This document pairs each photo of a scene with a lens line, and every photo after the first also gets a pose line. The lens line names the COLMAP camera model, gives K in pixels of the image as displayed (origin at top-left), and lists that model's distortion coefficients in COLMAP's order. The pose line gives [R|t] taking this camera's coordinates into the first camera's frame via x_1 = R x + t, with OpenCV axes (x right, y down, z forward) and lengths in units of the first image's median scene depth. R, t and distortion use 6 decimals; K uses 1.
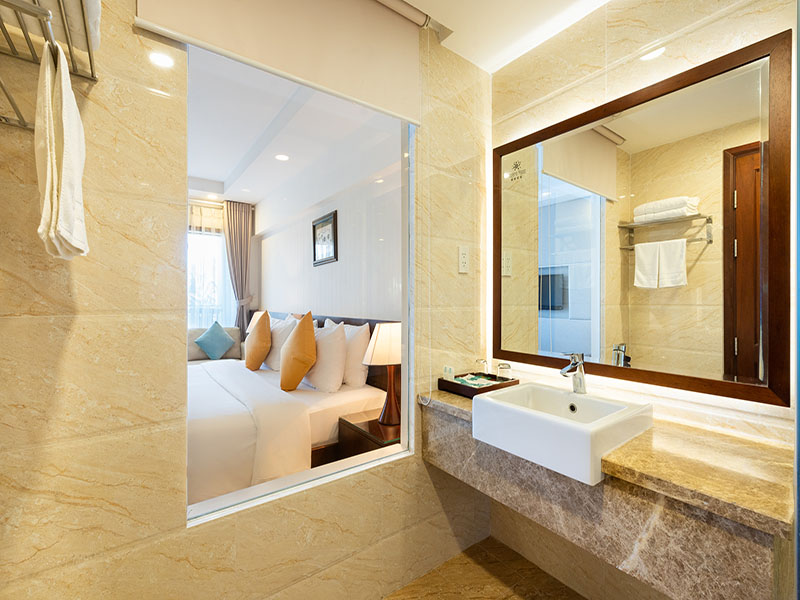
lens RADIAL K [[363.2, 0, 391.2], [0, 363.2, 300.1], [0, 0, 1]] dist [-0.002074, 0.000863]
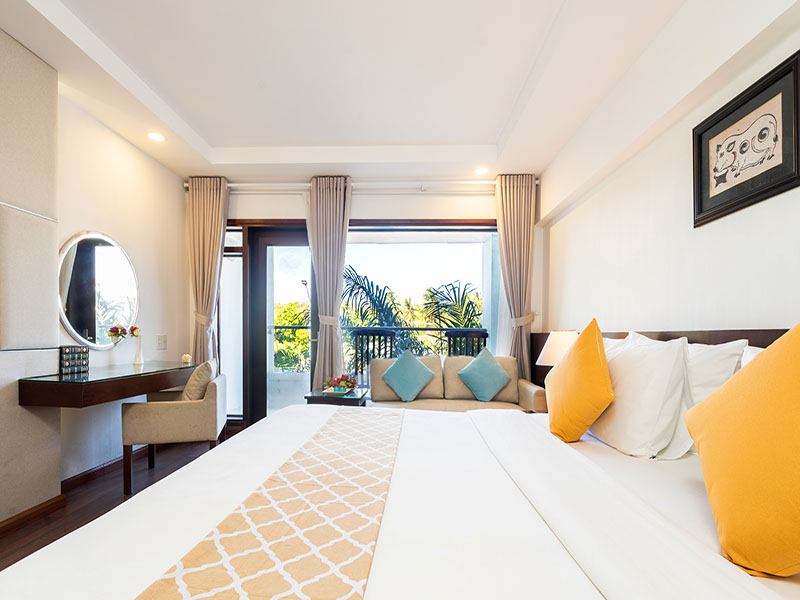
lens RADIAL K [[376.3, 0, 389.2], [0, 376.3, 340.9], [0, 0, 1]] dist [-0.000470, 0.000031]
pose [[0.781179, 0.014769, -0.624132, -0.493675], [-0.003541, 0.999809, 0.019227, 0.095085], [0.624297, -0.012810, 0.781082, 0.892605]]
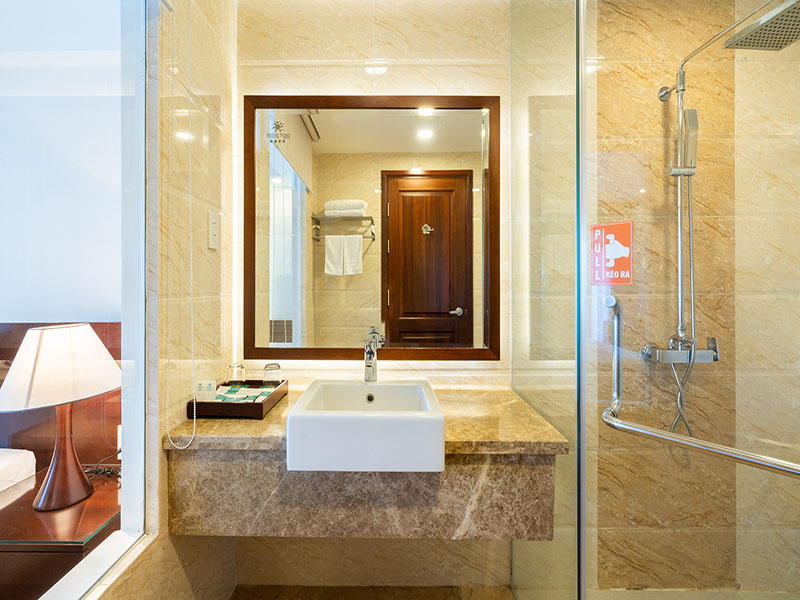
lens RADIAL K [[371.7, 0, 398.1], [0, 371.7, 285.8], [0, 0, 1]] dist [-0.003665, 0.000154]
pose [[0.589695, -0.000851, 0.807625, -0.203152], [0.002112, 0.999998, -0.000488, 0.001032], [-0.807623, 0.001993, 0.589696, 0.292735]]
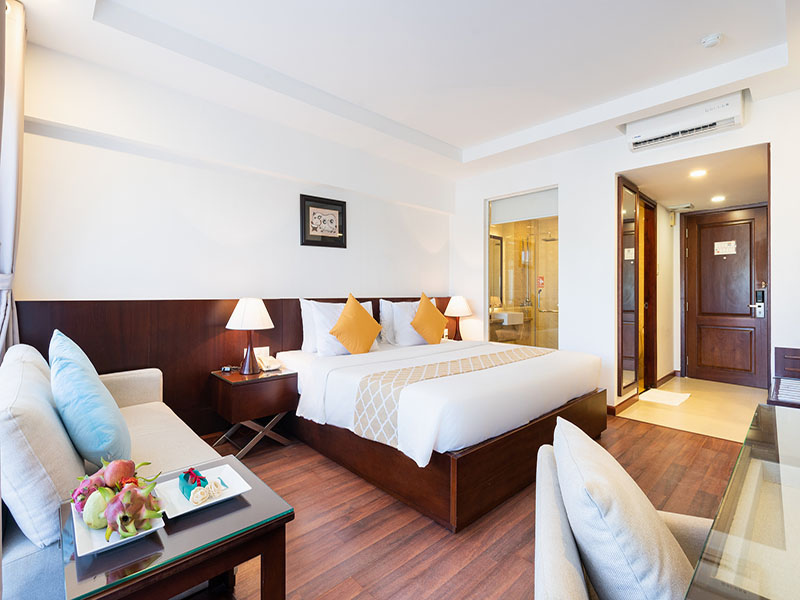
lens RADIAL K [[378.4, 0, 396.9], [0, 378.4, 291.8], [0, 0, 1]] dist [-0.001761, 0.000582]
pose [[-0.120750, 0.000585, 0.992683, -2.664440], [-0.005610, 0.999983, -0.001272, 0.049610], [-0.992667, -0.005723, -0.120745, 2.008741]]
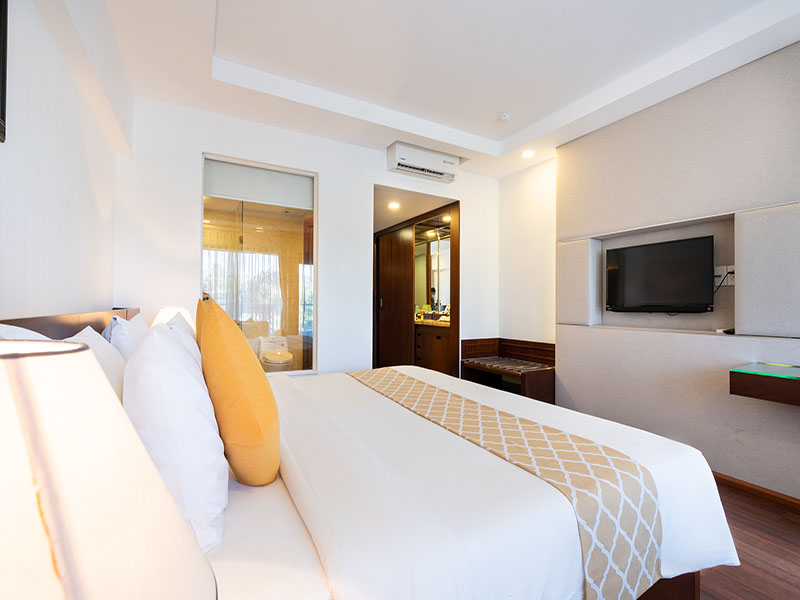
lens RADIAL K [[363.8, 0, 399.0], [0, 363.8, 309.7], [0, 0, 1]] dist [-0.000129, 0.000484]
pose [[-0.991752, -0.010741, 0.127721, -1.062569], [-0.008345, 0.999779, 0.019277, 0.041888], [-0.127899, 0.018052, -0.991623, 2.593802]]
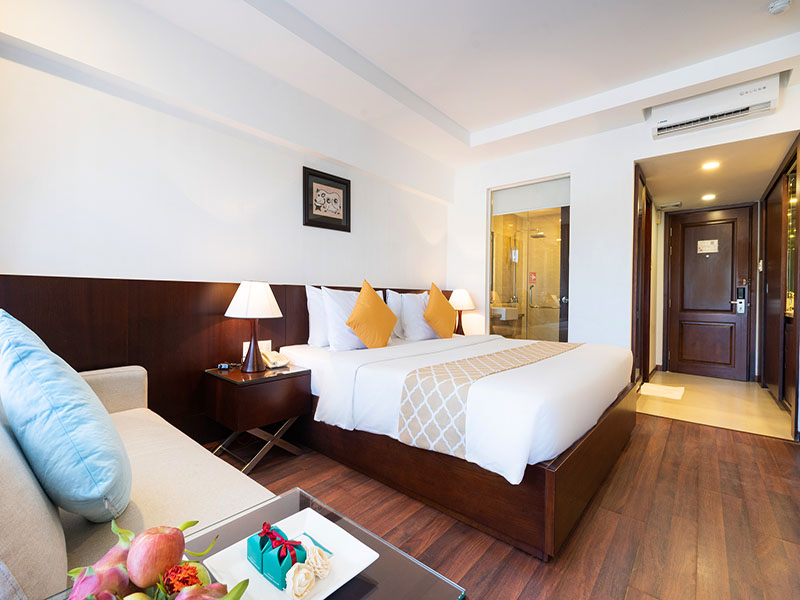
lens RADIAL K [[363.2, 0, 391.2], [0, 363.2, 300.1], [0, 0, 1]] dist [-0.002074, 0.000863]
pose [[-0.222434, -0.016073, 0.974815, -2.332165], [-0.015282, 0.999799, 0.012998, 0.126233], [-0.974828, -0.012005, -0.222635, 2.261959]]
